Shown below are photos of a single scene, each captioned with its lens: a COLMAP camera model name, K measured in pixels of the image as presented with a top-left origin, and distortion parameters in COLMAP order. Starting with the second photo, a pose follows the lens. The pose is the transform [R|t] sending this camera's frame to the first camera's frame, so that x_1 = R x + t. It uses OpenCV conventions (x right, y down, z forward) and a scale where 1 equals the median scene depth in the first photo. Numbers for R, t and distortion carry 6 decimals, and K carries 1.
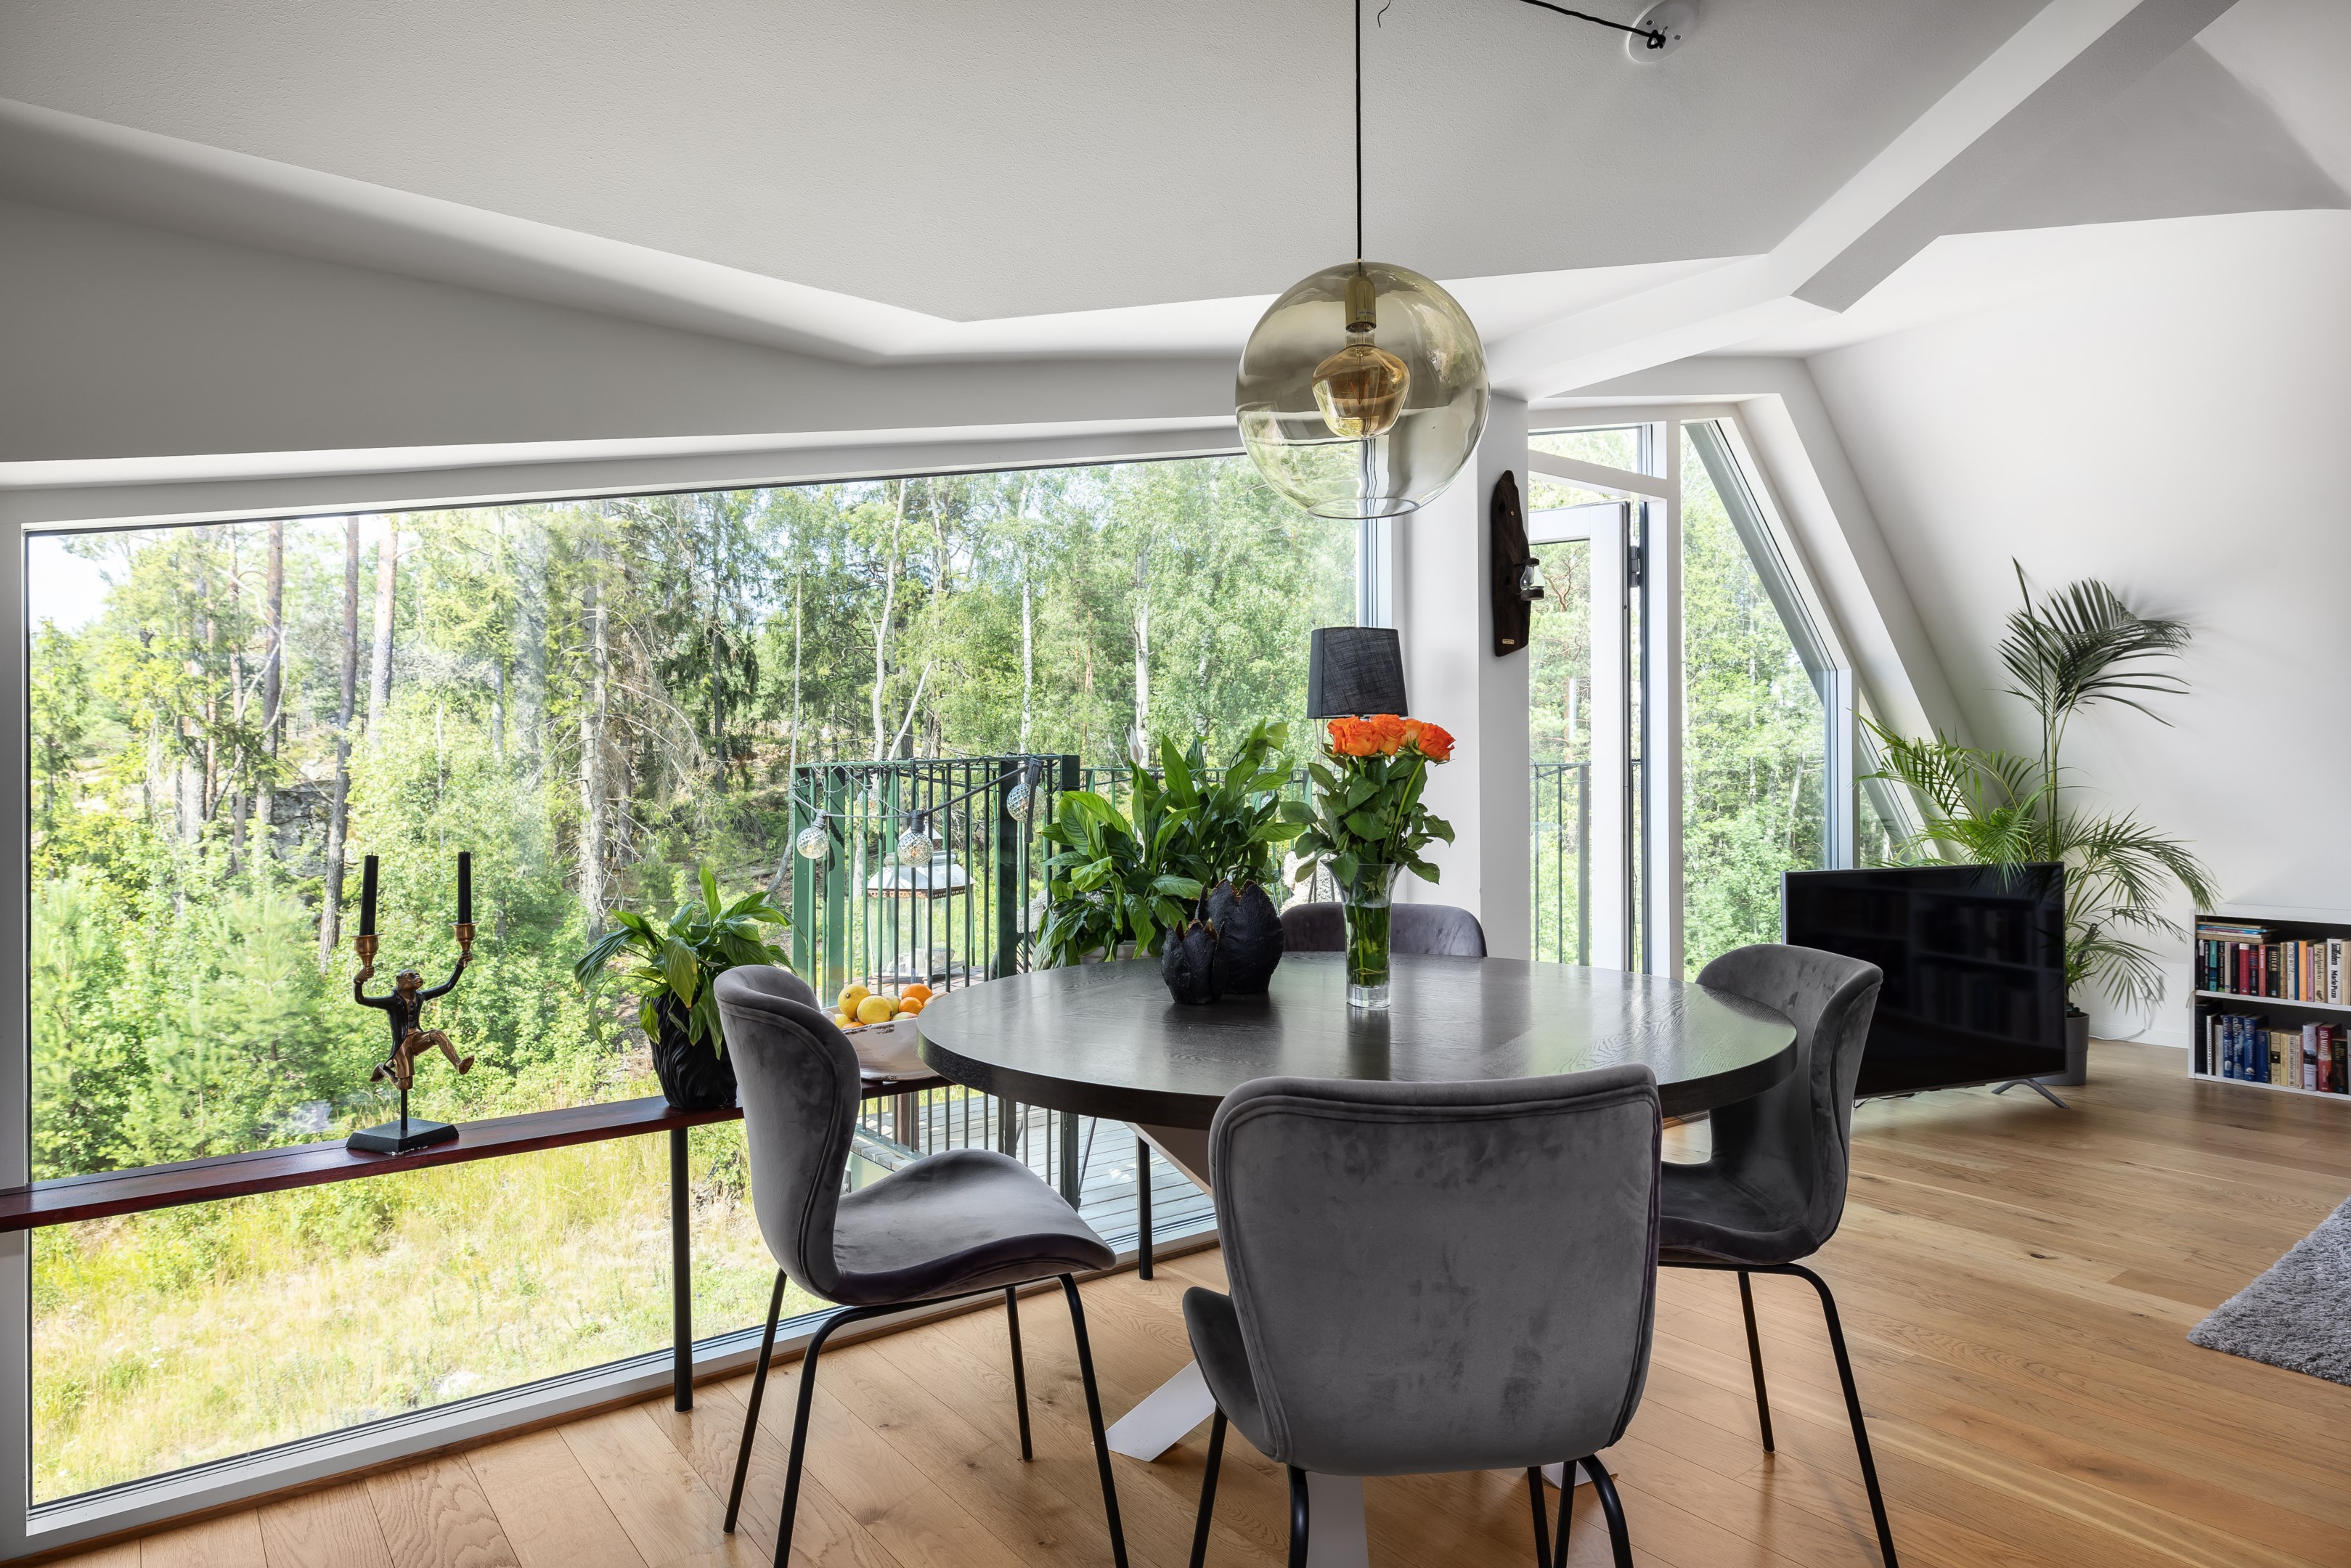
lens RADIAL K [[1390.3, 0, 1169.3], [0, 1390.3, 777.0], [0, 0, 1]] dist [-0.013319, 0.003952]
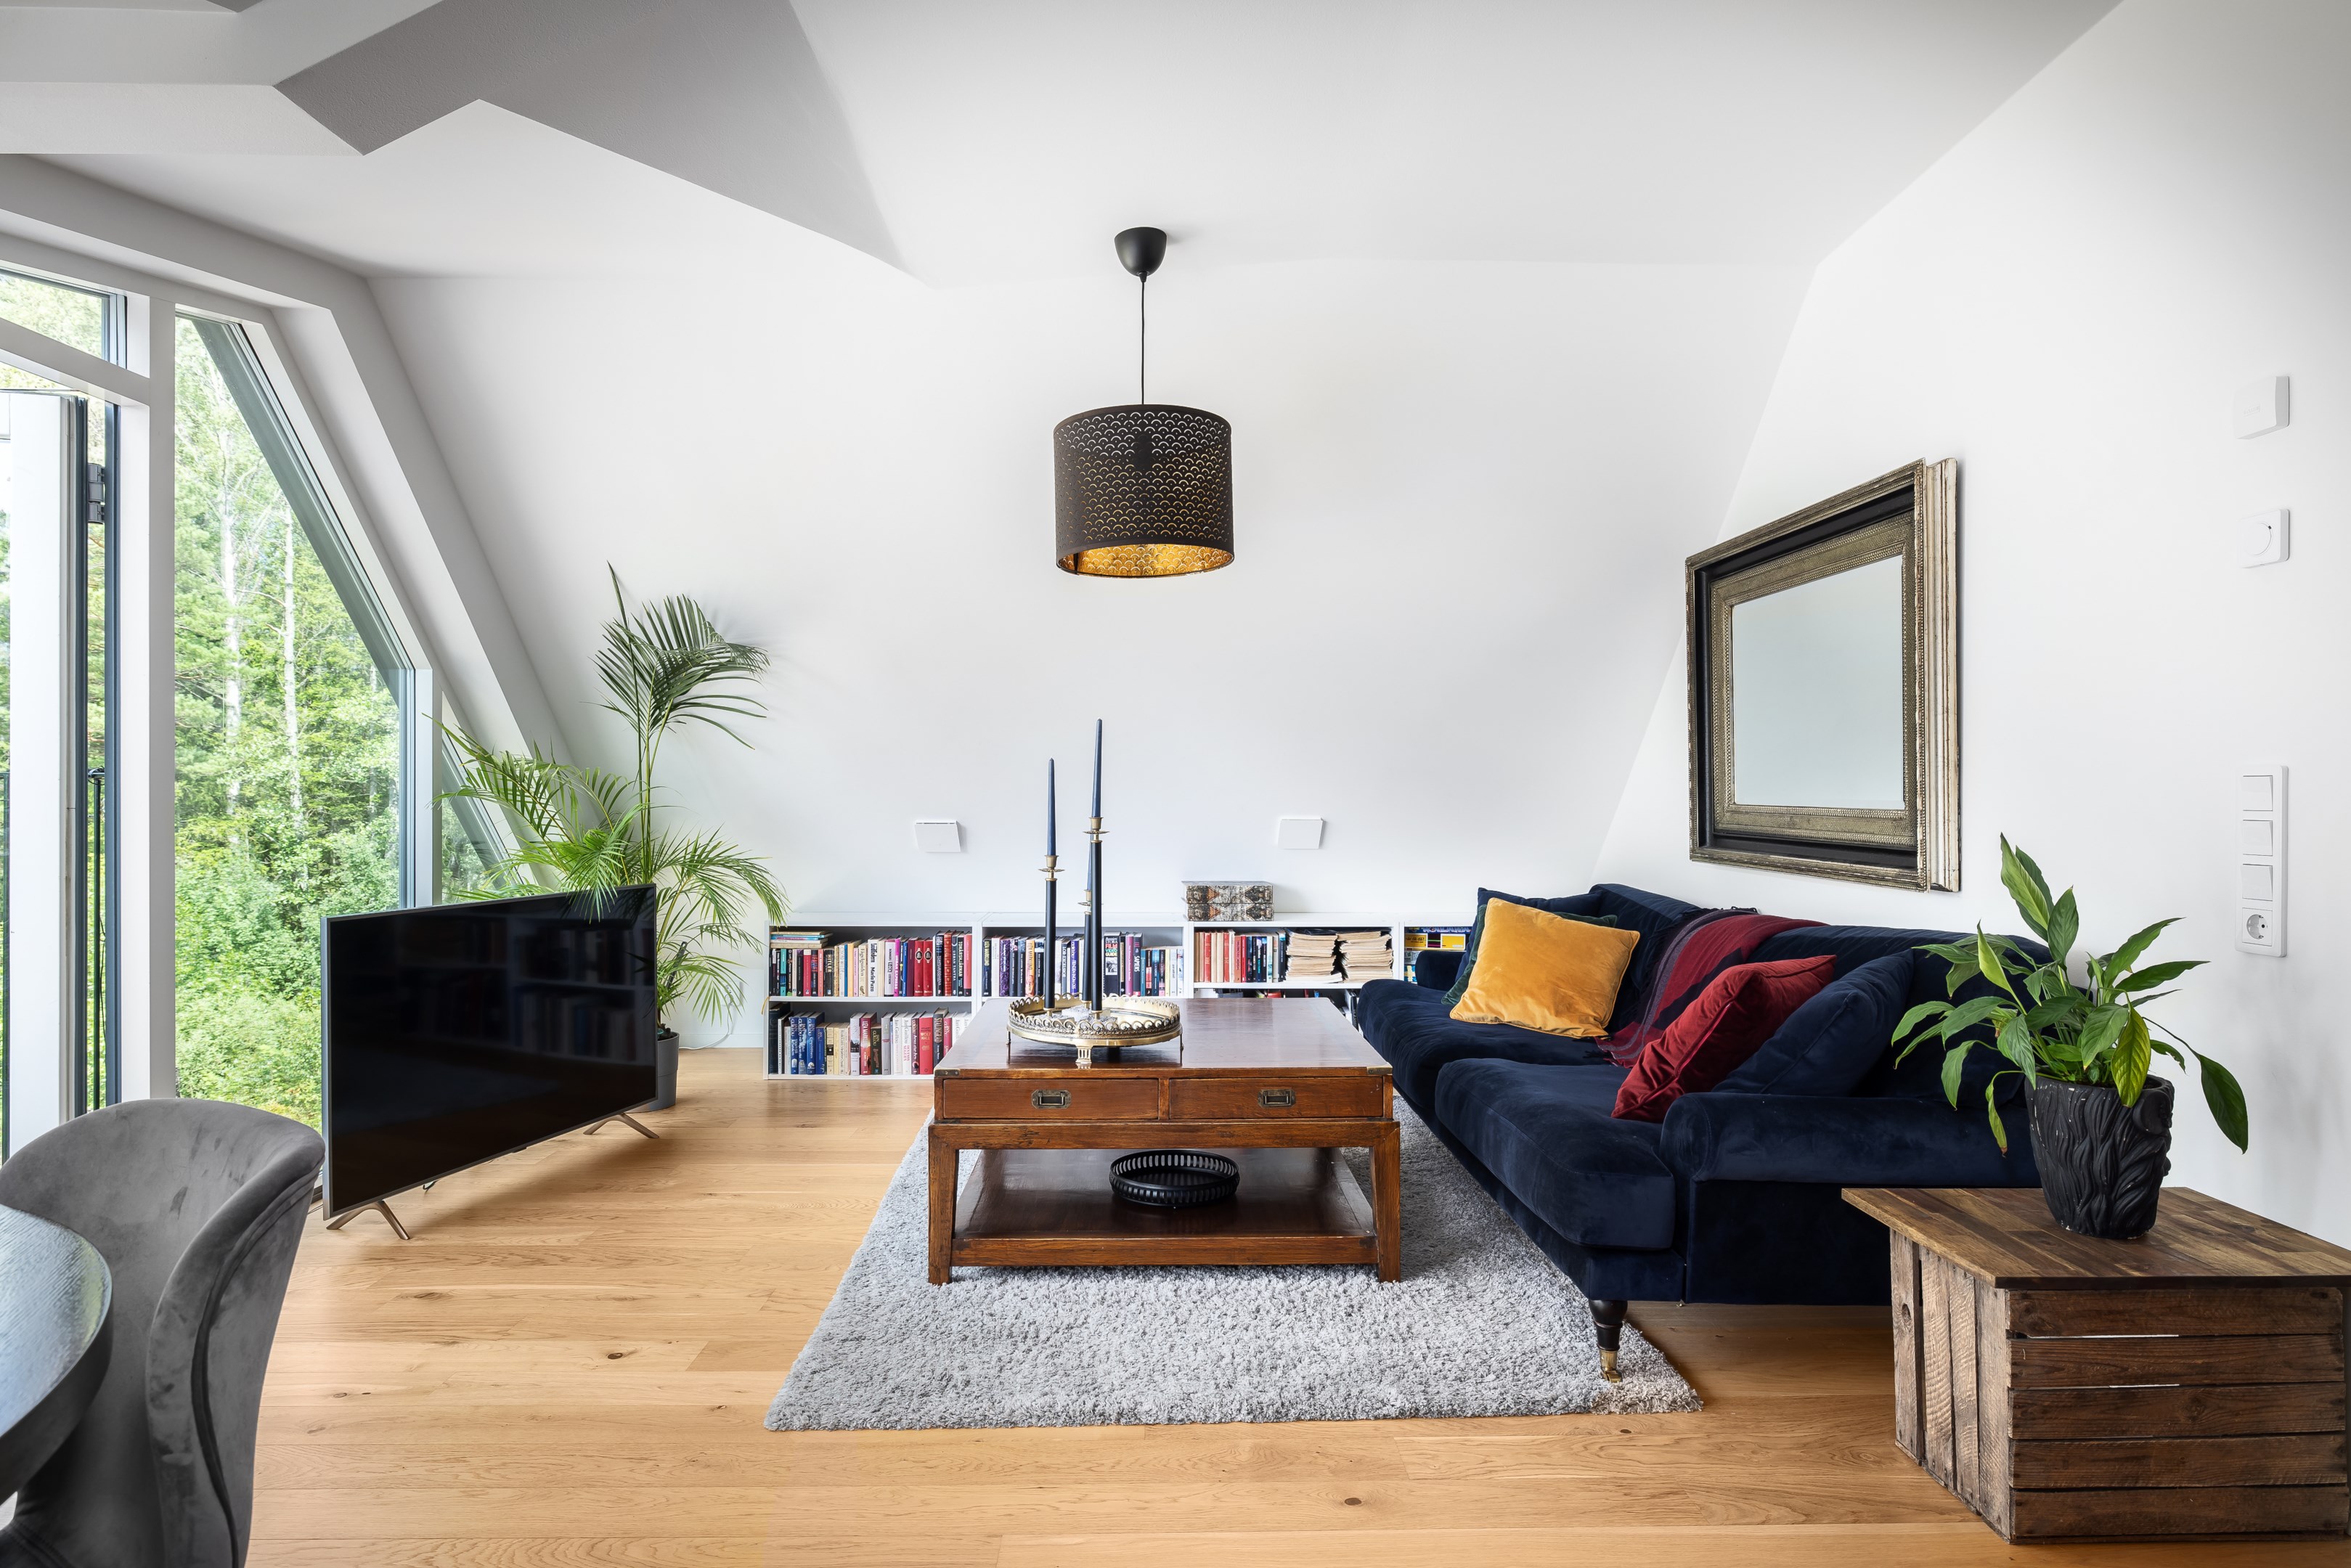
lens RADIAL K [[1300.2, 0, 1176.0], [0, 1300.2, 791.2], [0, 0, 1]] dist [-0.000104, -0.002556]
pose [[0.586720, 0.006572, 0.809763, 0.036362], [-0.007544, 0.999968, -0.002649, -0.001234], [-0.809755, -0.004555, 0.586751, 0.050627]]
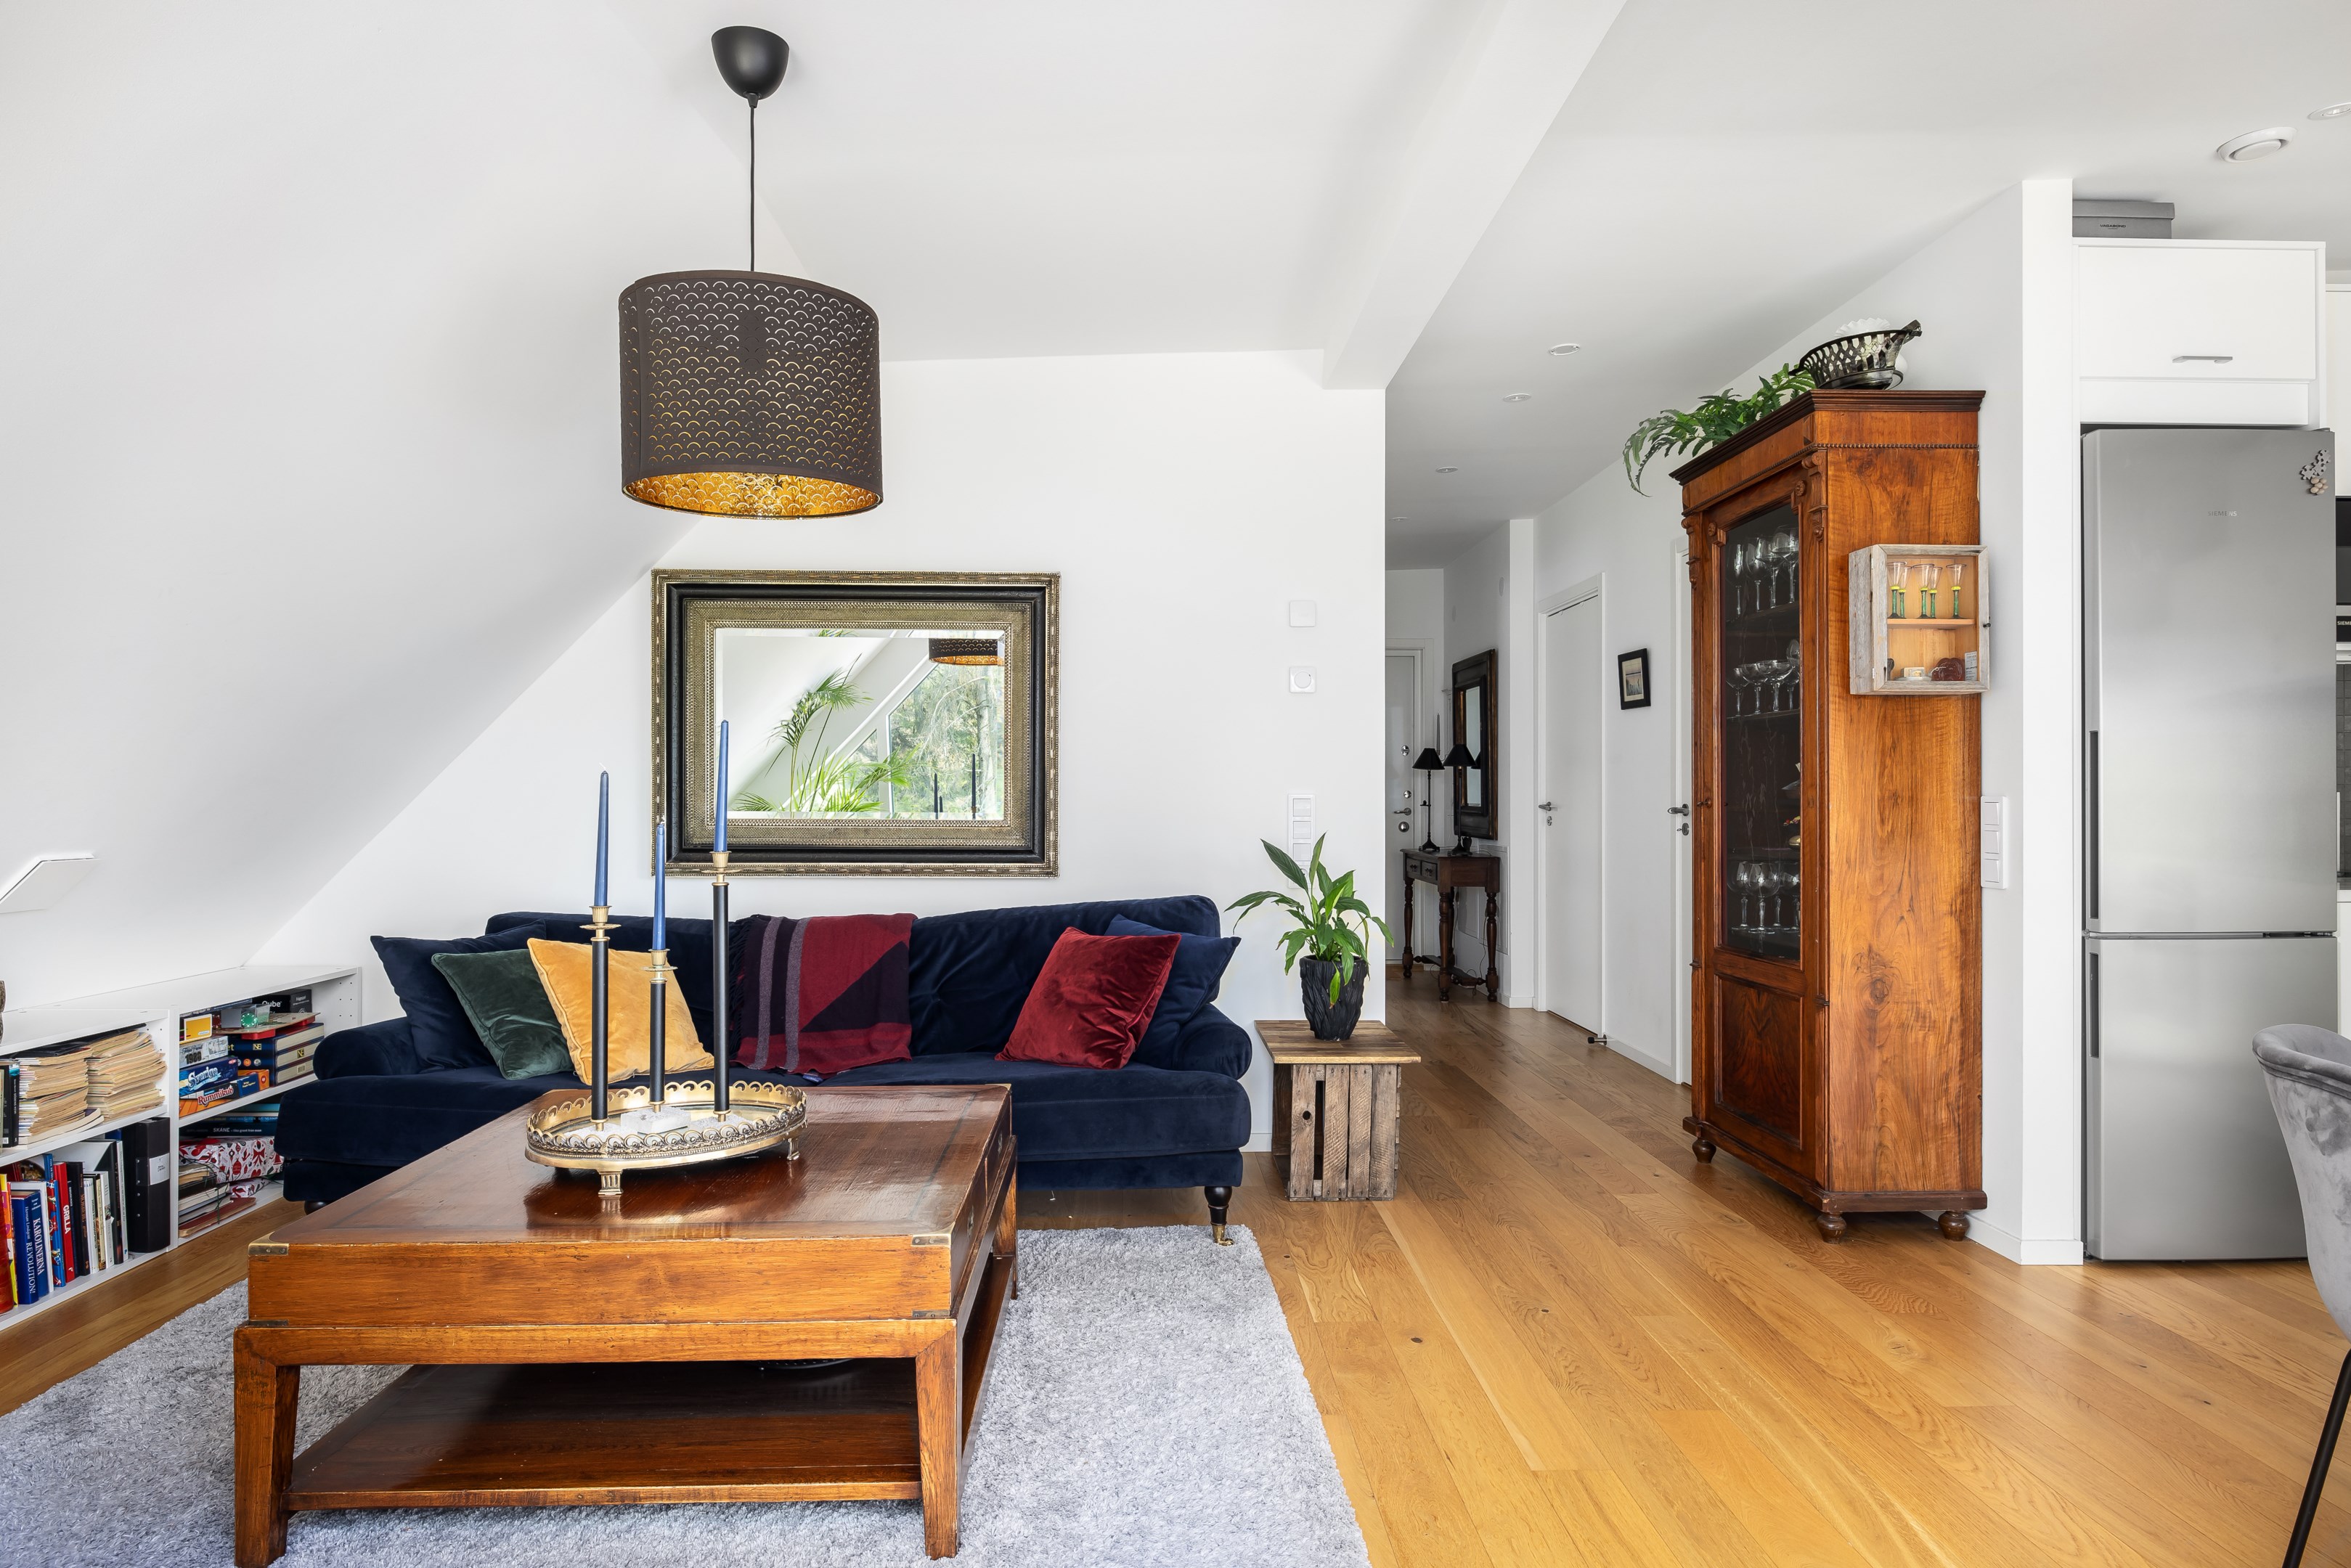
lens RADIAL K [[1300.2, 0, 1175.9], [0, 1300.2, 797.8], [0, 0, 1]] dist [-0.000104, -0.002556]
pose [[-0.813496, 0.006367, 0.581536, 0.077263], [0.002018, 0.999965, -0.008124, -0.002231], [-0.581567, -0.005435, -0.813480, 0.276525]]
